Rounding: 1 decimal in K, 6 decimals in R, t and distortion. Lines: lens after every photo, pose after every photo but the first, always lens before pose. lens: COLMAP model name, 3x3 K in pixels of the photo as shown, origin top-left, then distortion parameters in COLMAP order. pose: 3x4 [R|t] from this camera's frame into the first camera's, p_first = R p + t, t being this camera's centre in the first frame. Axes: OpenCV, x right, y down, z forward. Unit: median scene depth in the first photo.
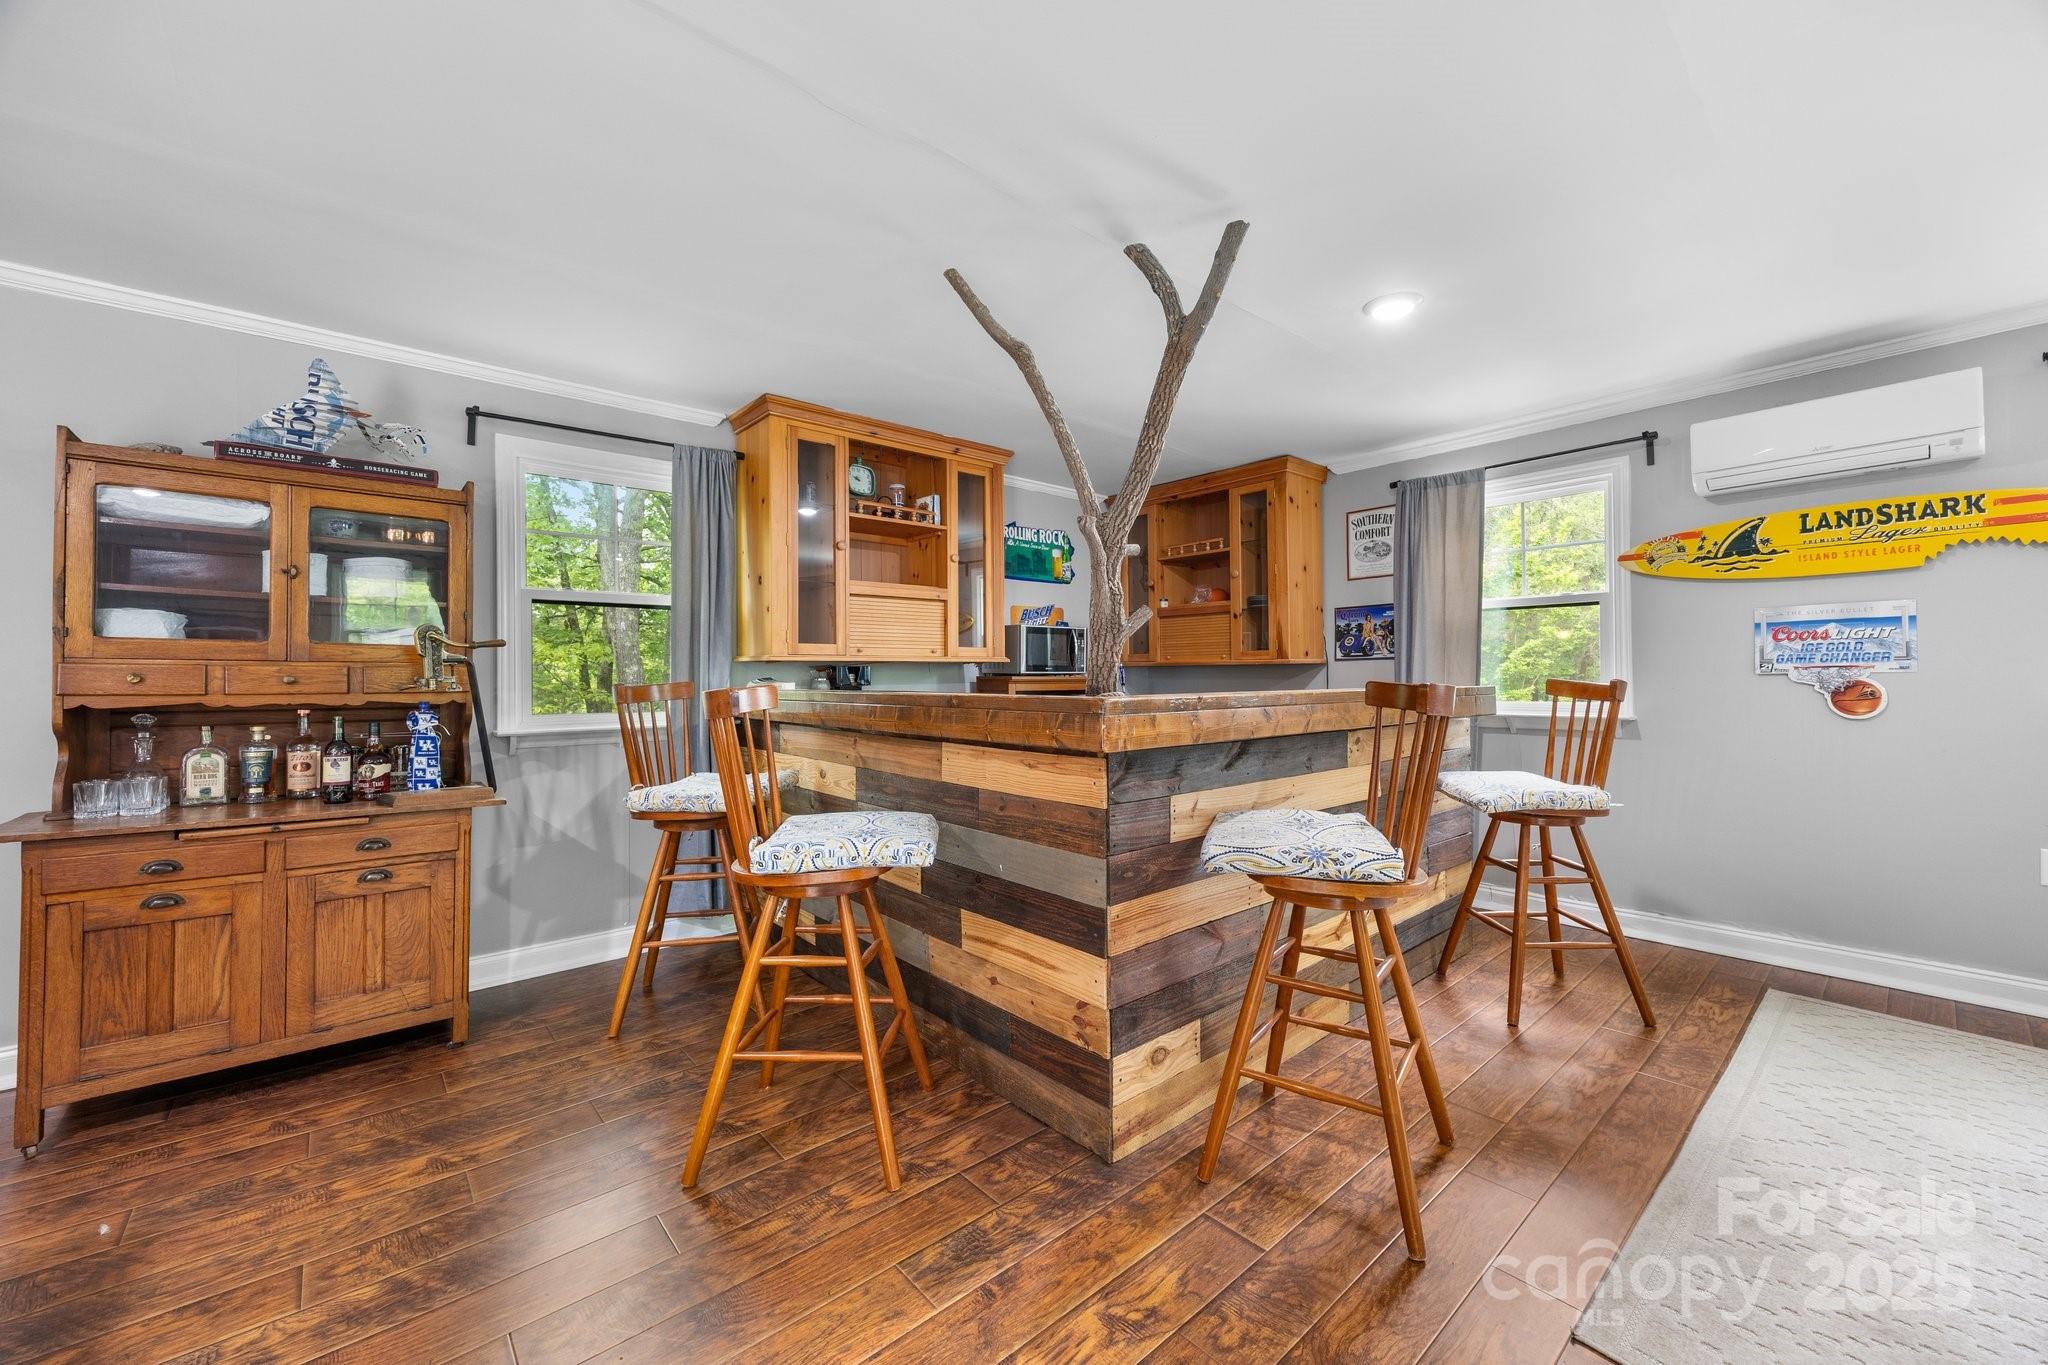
lens RADIAL K [[788.9, 0, 1021.4], [0, 788.9, 679.1], [0, 0, 1]] dist [-0.005957, 0.000887]
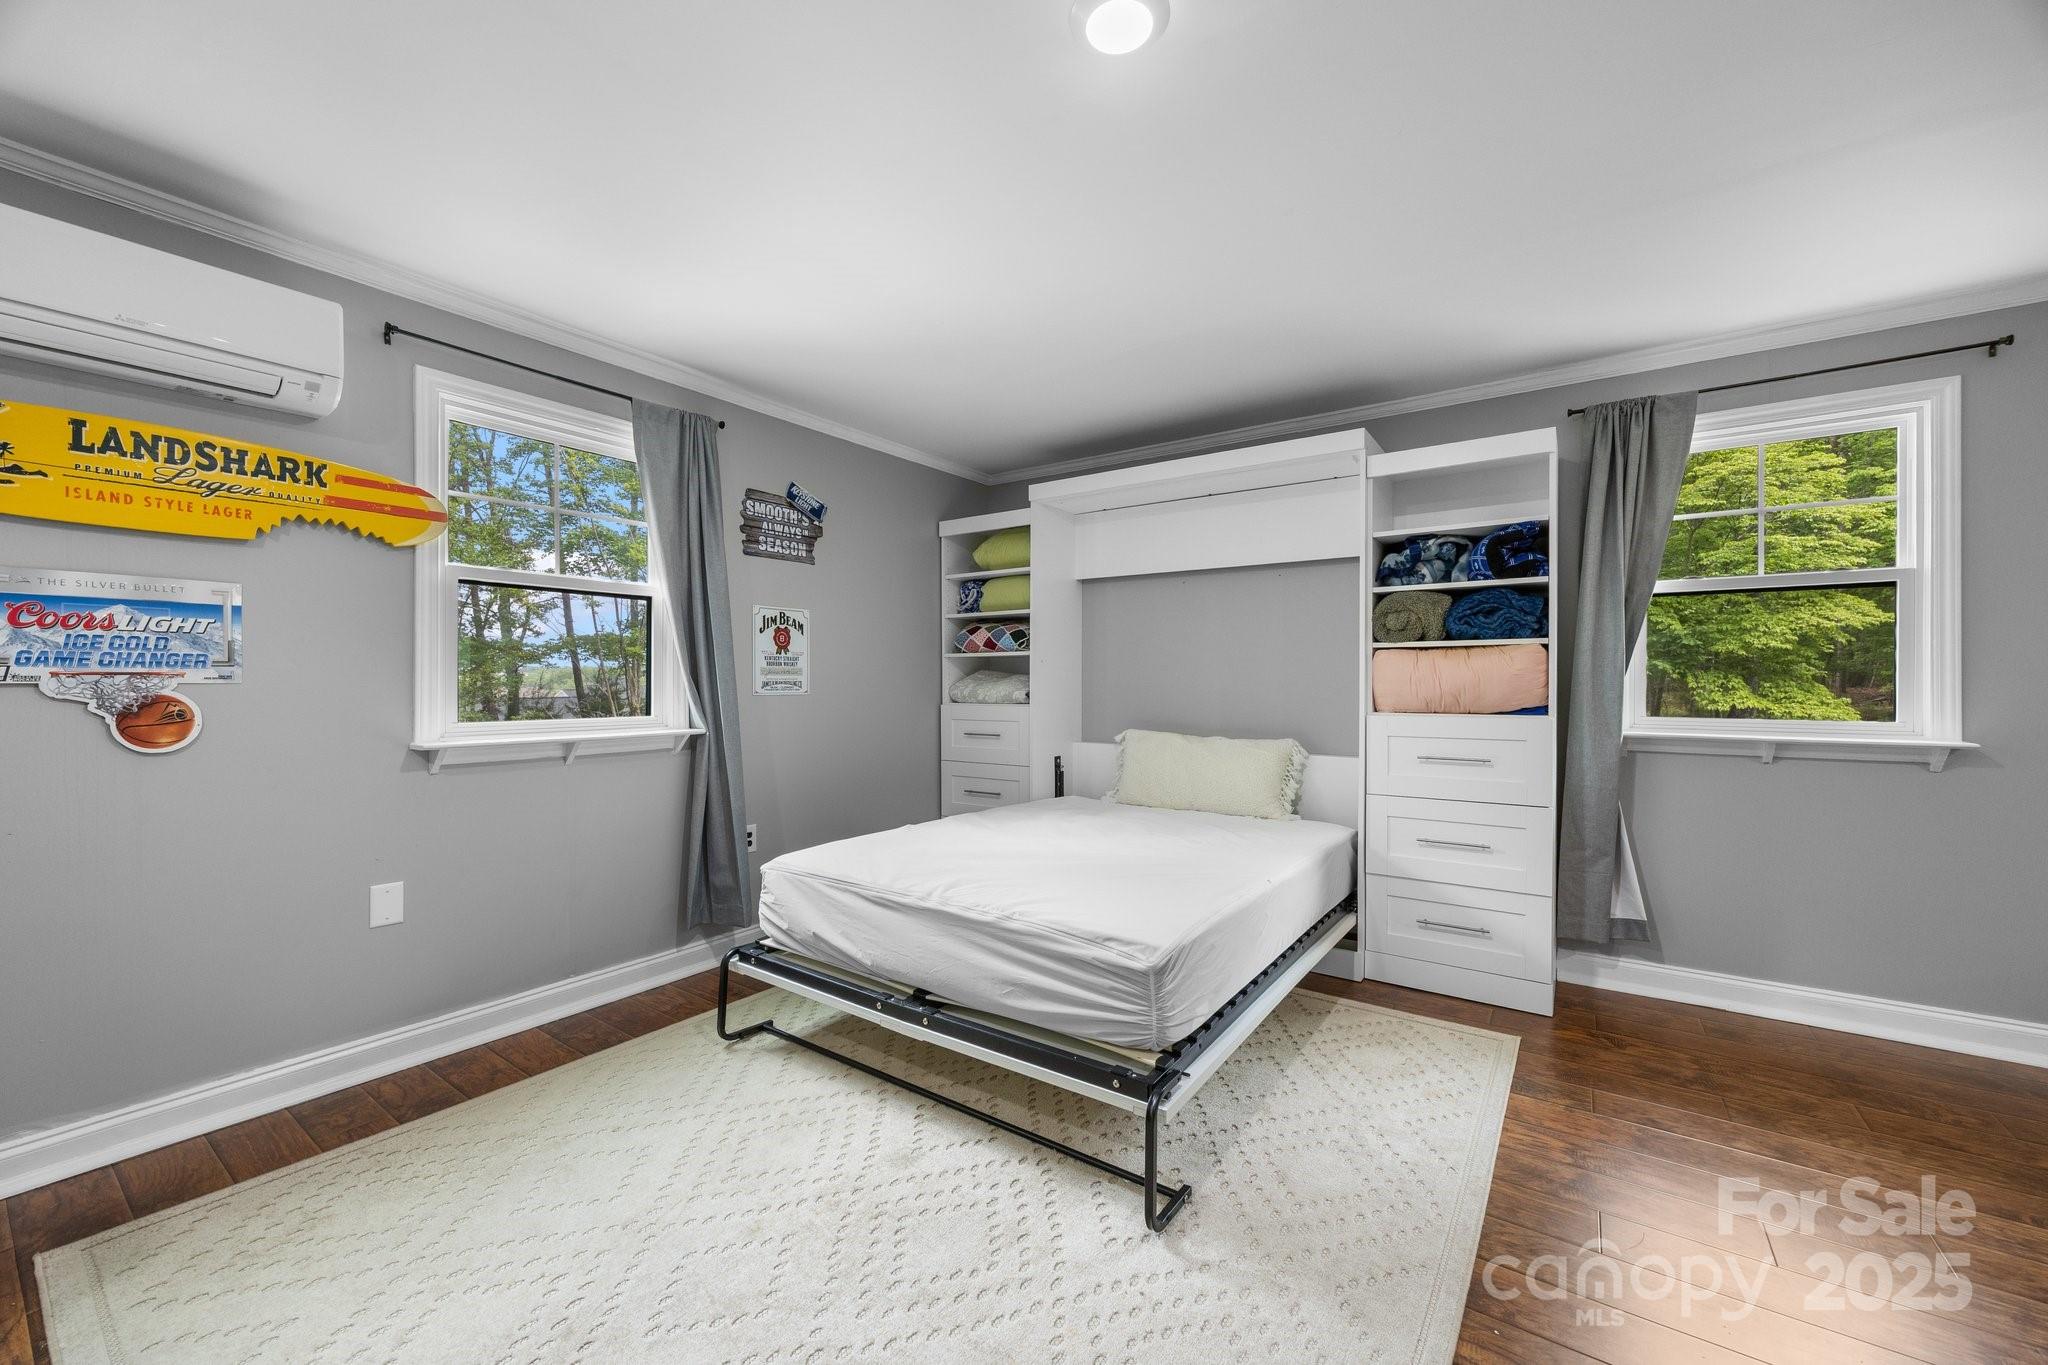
lens RADIAL K [[788.9, 0, 1037.4], [0, 788.9, 684.3], [0, 0, 1]] dist [-0.005957, 0.000887]
pose [[-0.243755, 0.009630, 0.969789, 0.250471], [0.001889, 0.999954, -0.009454, 0.000214], [-0.969835, -0.000472, -0.243762, 0.459975]]
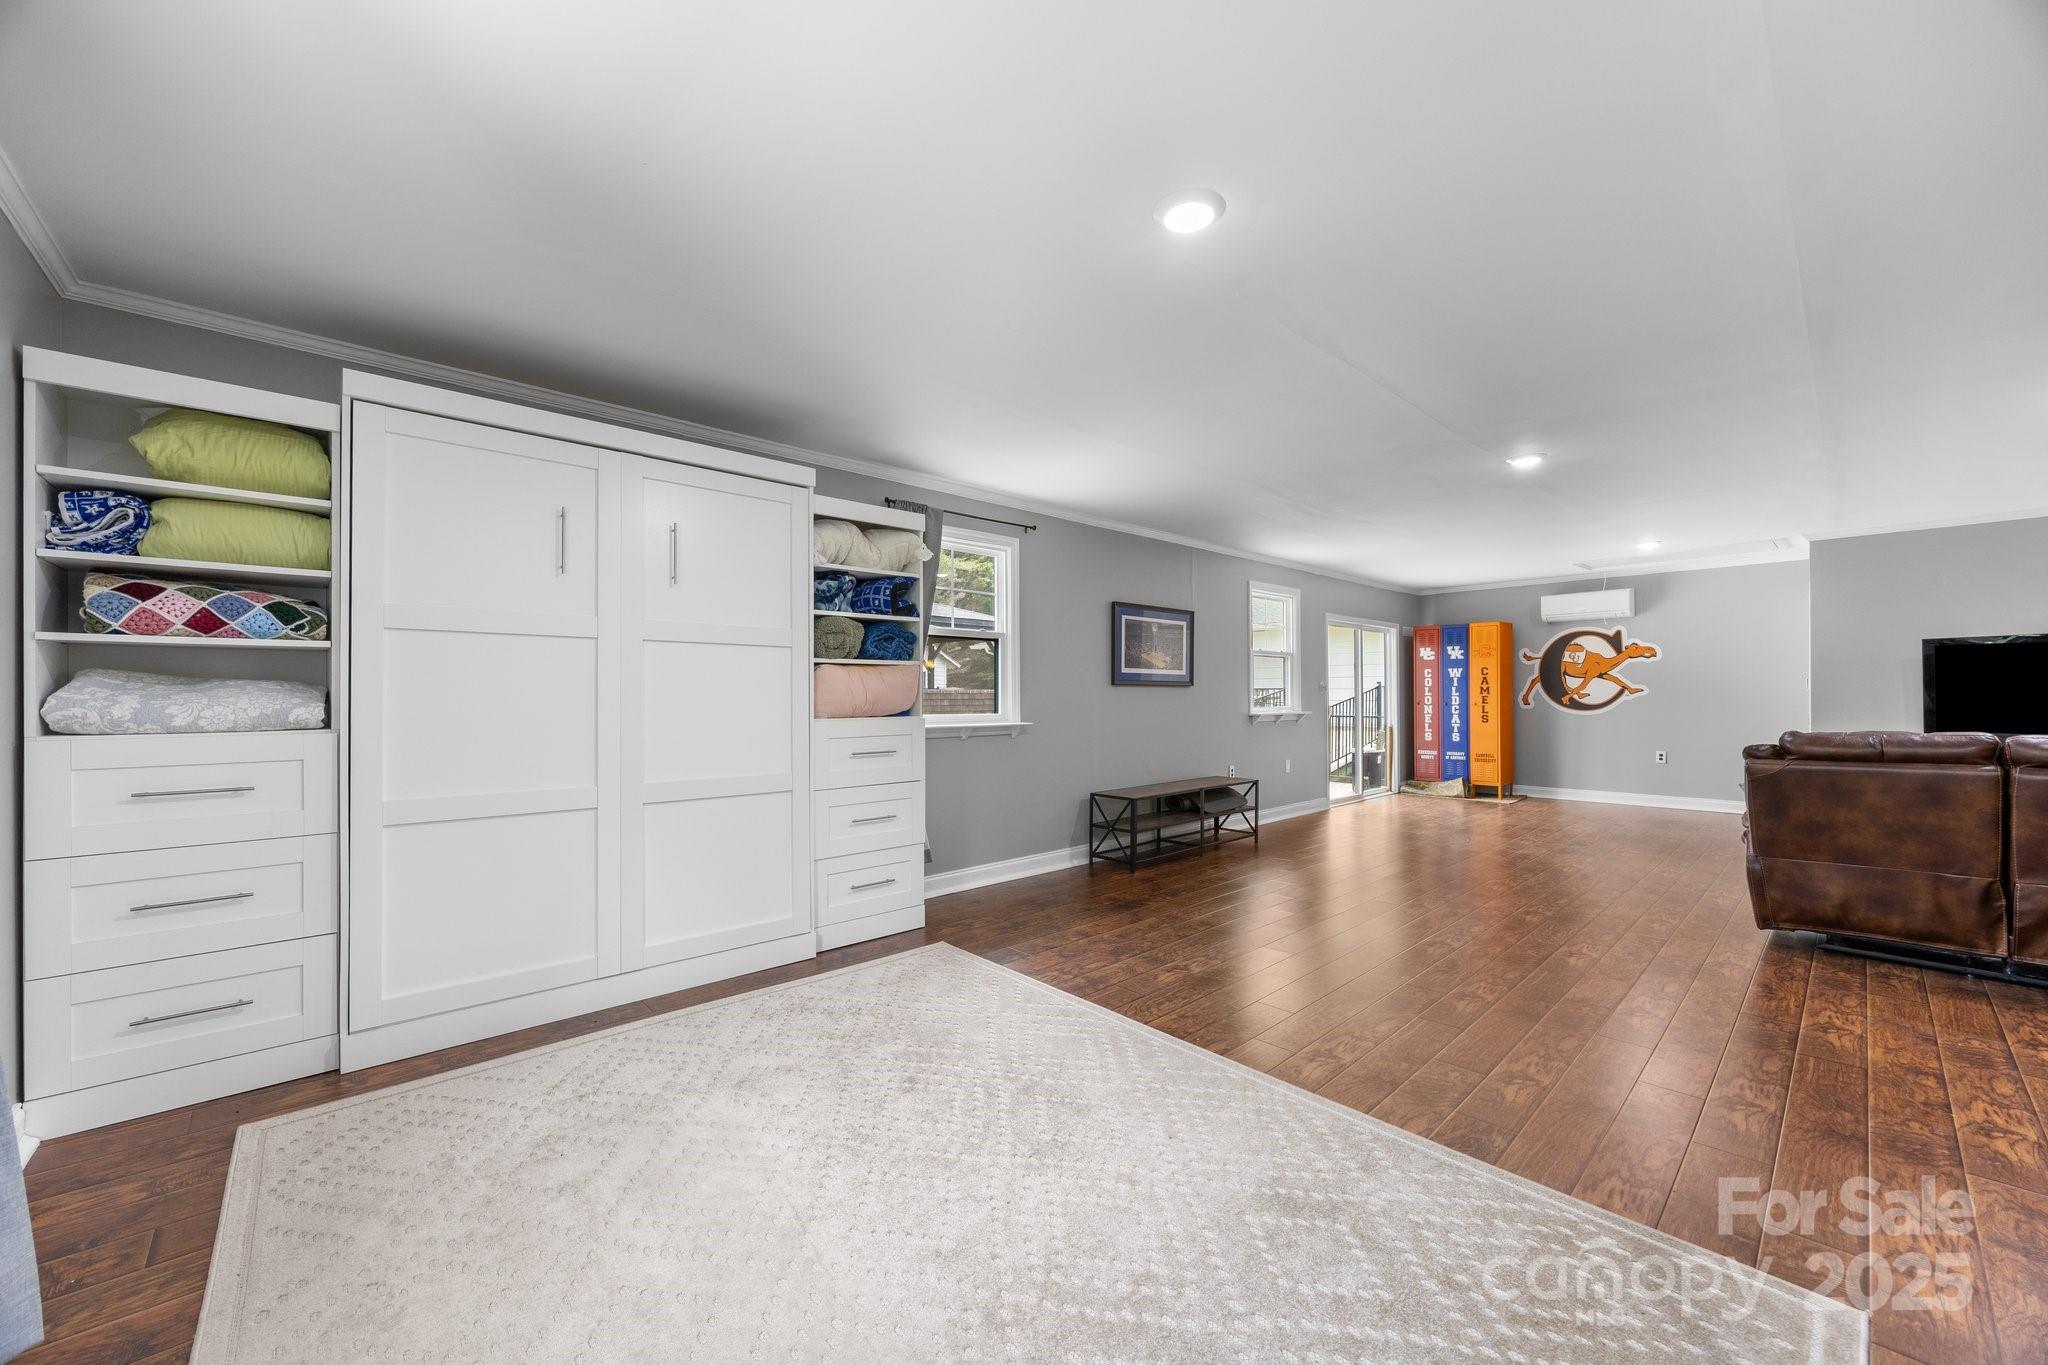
lens RADIAL K [[788.9, 0, 1013.9], [0, 788.9, 694.4], [0, 0, 1]] dist [-0.005957, 0.000887]
pose [[-0.999459, 0.013489, -0.029987, 0.906971], [0.013455, 0.999909, 0.001336, -0.006264], [0.030002, 0.000932, -0.999549, 0.990680]]
